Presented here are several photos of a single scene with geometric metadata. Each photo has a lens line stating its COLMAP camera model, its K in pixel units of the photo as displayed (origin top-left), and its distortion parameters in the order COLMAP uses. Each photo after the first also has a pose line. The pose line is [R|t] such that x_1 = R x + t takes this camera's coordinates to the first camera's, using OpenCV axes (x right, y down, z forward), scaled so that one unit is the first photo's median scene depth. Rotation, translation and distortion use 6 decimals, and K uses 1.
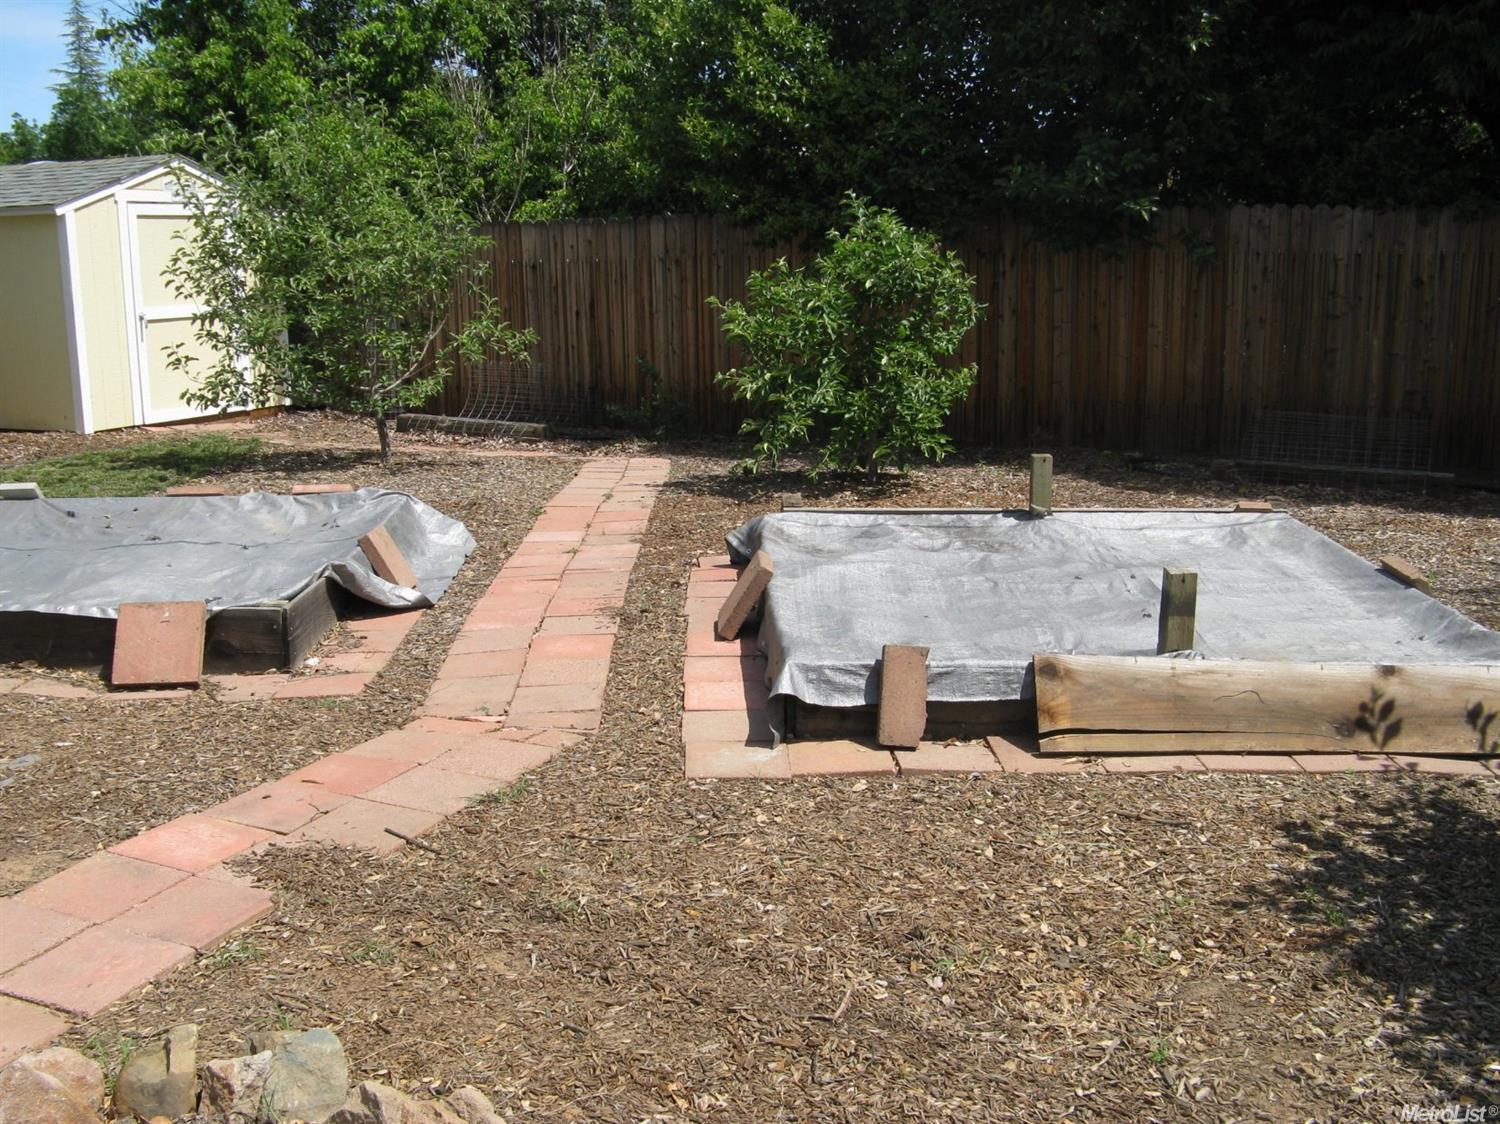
lens RADIAL K [[1538.0, 0, 751.4], [0, 1538.0, 568.1], [0, 0, 1]] dist [-0.133865, 0.000000]
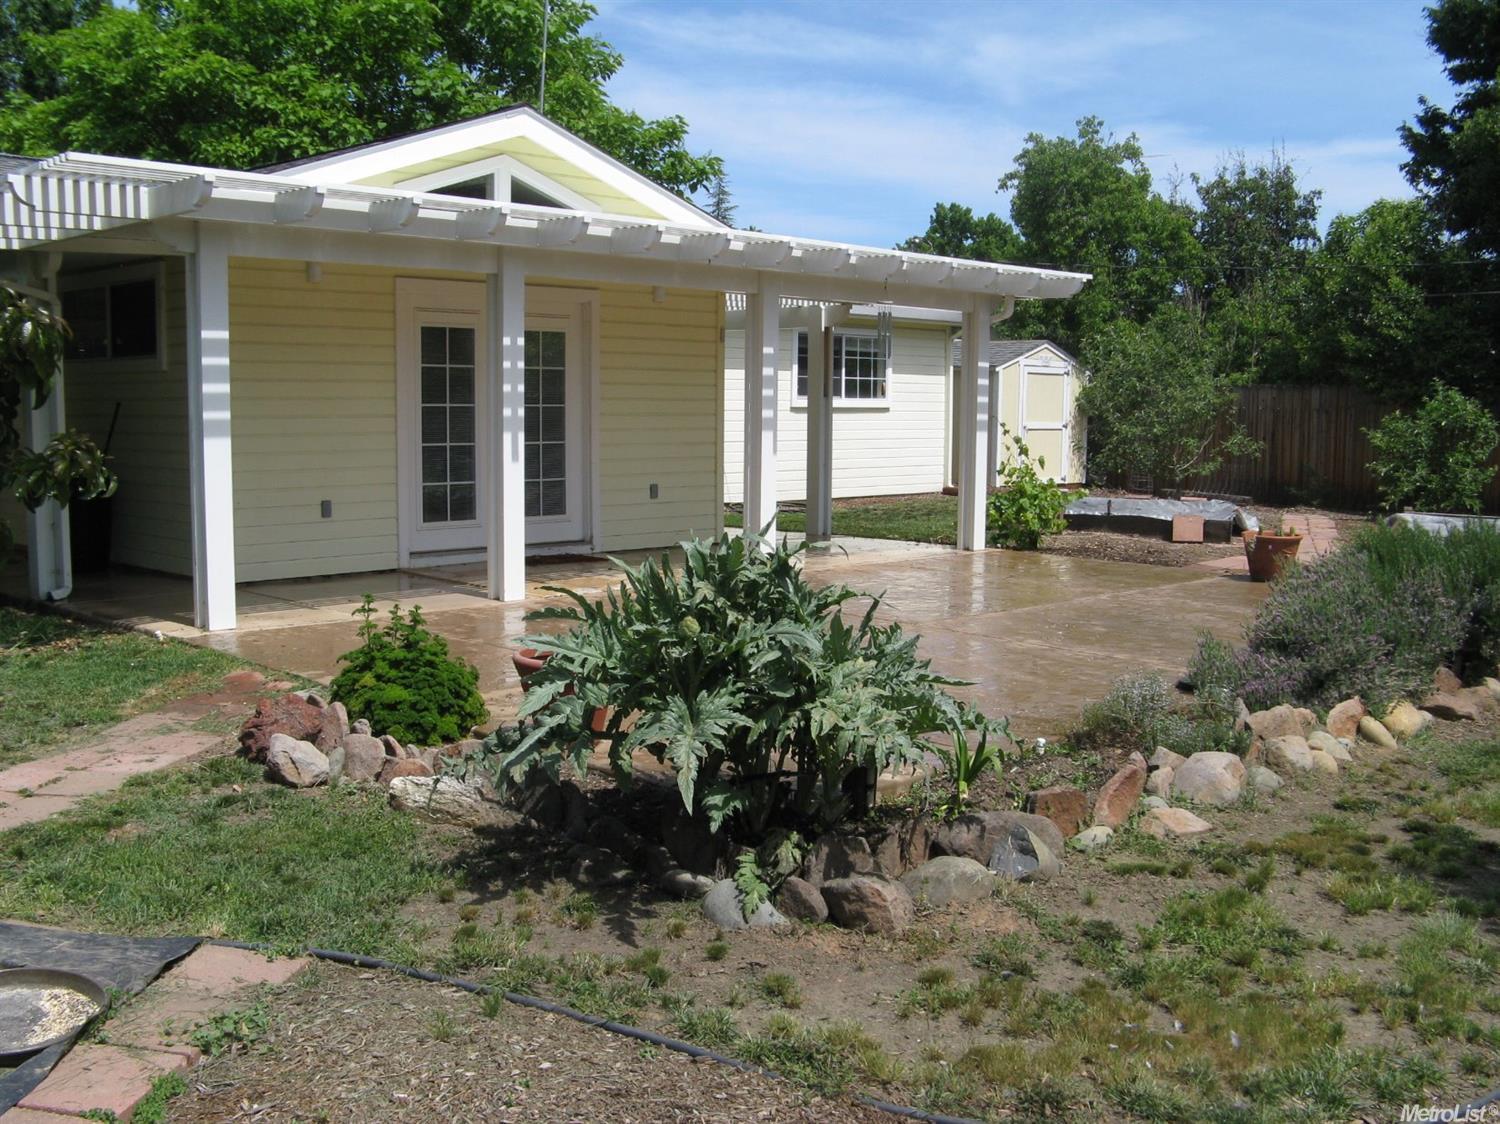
lens RADIAL K [[1538.0, 0, 748.6], [0, 1538.0, 558.9], [0, 0, 1]] dist [-0.133865, 0.000000]
pose [[0.941625, 0.057958, -0.331637, -0.110791], [-0.091773, 0.991953, -0.087218, 0.221213], [0.323914, 0.112562, 0.939367, -1.010692]]
